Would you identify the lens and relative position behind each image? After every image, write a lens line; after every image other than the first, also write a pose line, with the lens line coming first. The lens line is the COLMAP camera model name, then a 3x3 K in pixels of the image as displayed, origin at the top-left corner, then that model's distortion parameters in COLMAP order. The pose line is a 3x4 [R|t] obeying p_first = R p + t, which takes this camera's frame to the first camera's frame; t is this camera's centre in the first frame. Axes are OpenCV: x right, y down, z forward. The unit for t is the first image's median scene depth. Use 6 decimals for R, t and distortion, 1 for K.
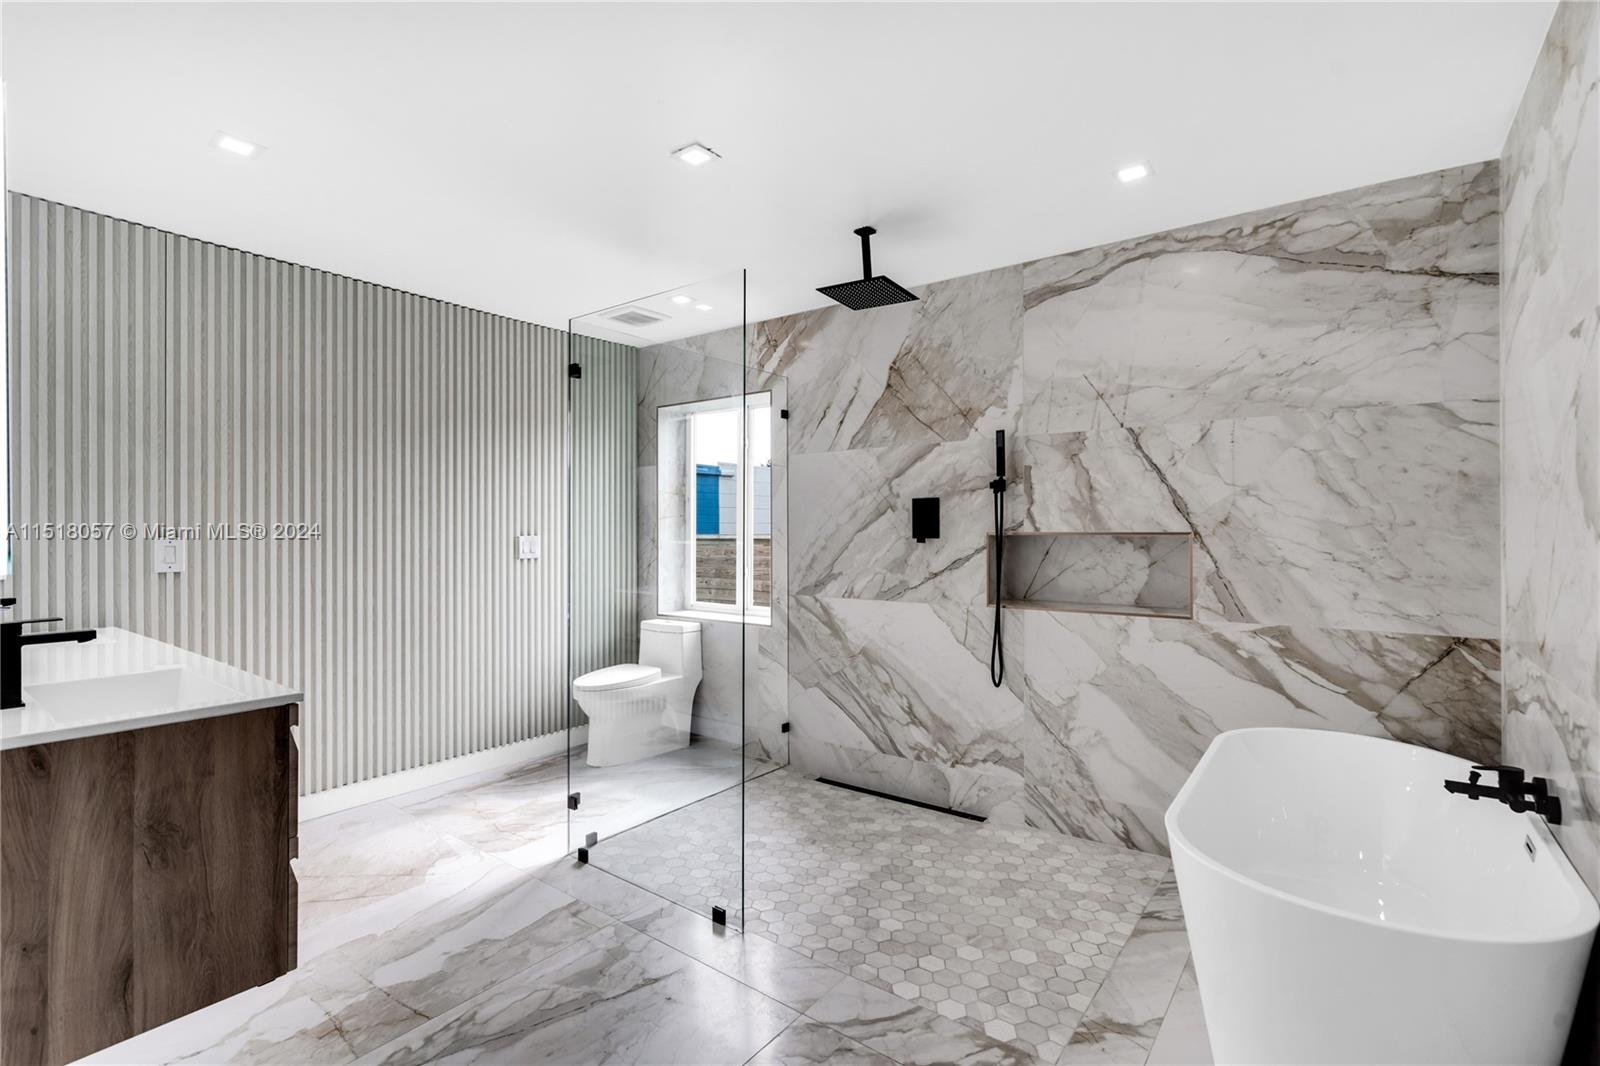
lens RADIAL K [[738.0, 0, 800.0], [0, 738.0, 533.0], [0, 0, 1]] dist [0.001959, 0.000143]
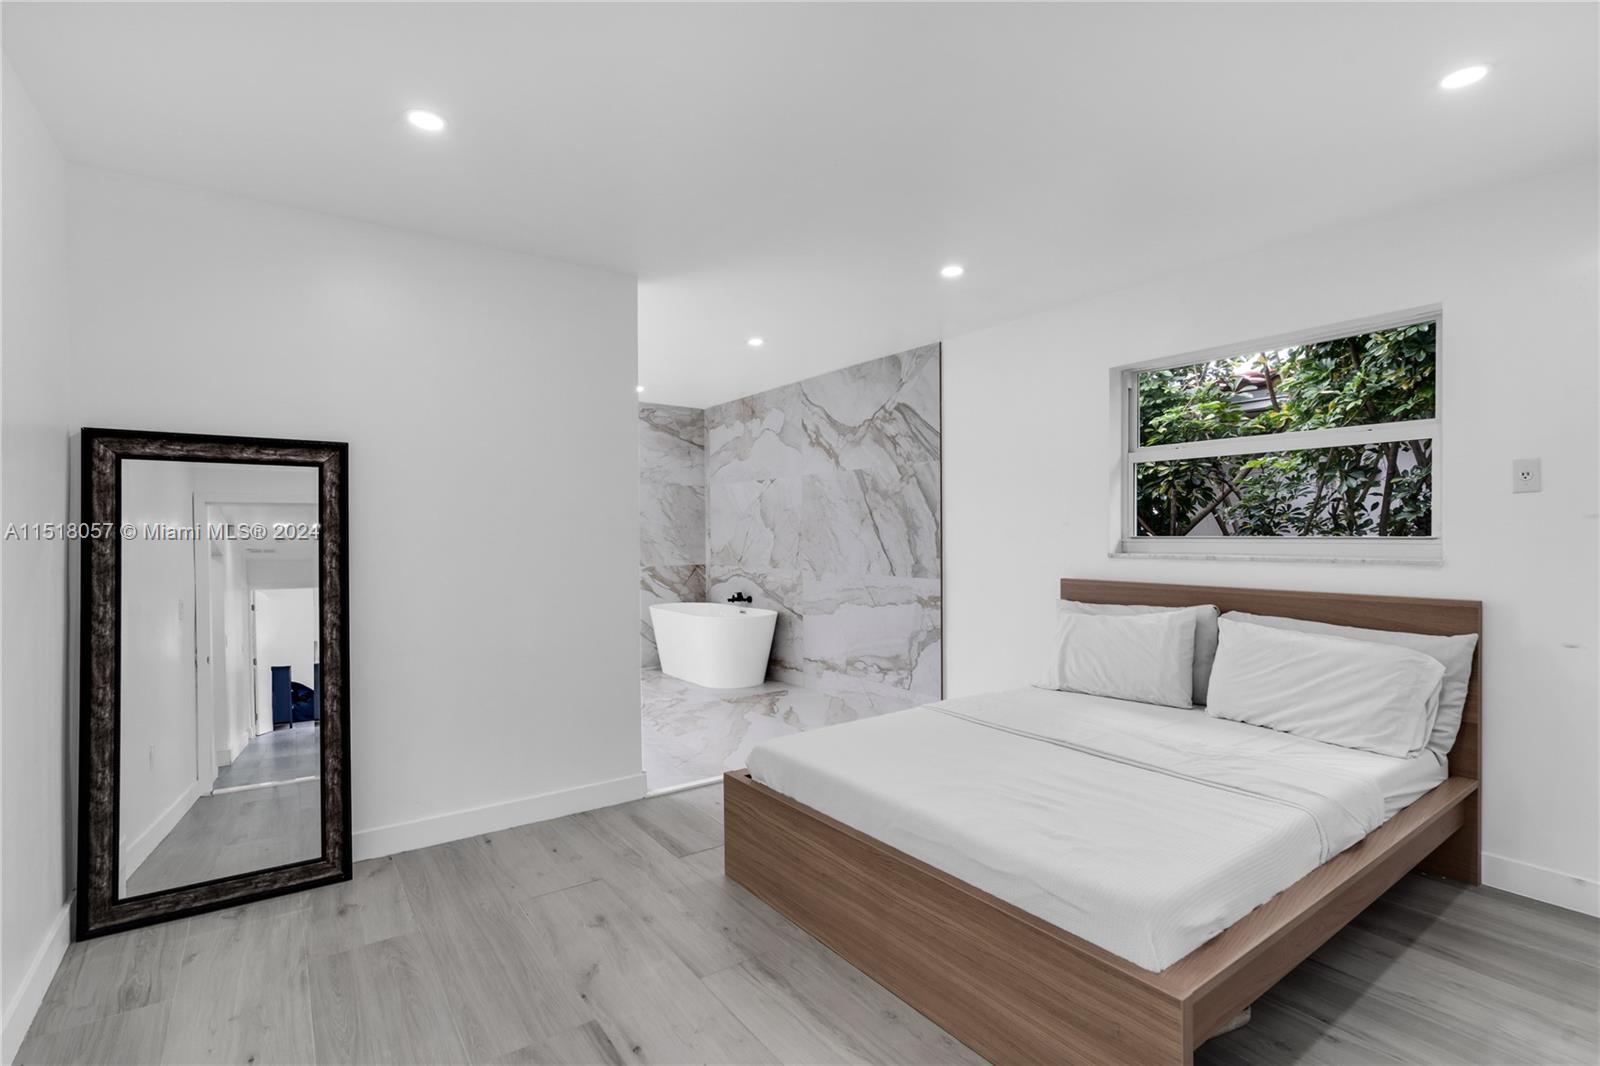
lens RADIAL K [[738.0, 0, 800.0], [0, 738.0, 533.0], [0, 0, 1]] dist [0.001959, 0.000143]
pose [[0.280265, -0.004061, 0.959914, -1.782447], [0.006783, 0.999974, 0.002250, 0.007482], [-0.959899, 0.005880, 0.280285, -0.235117]]
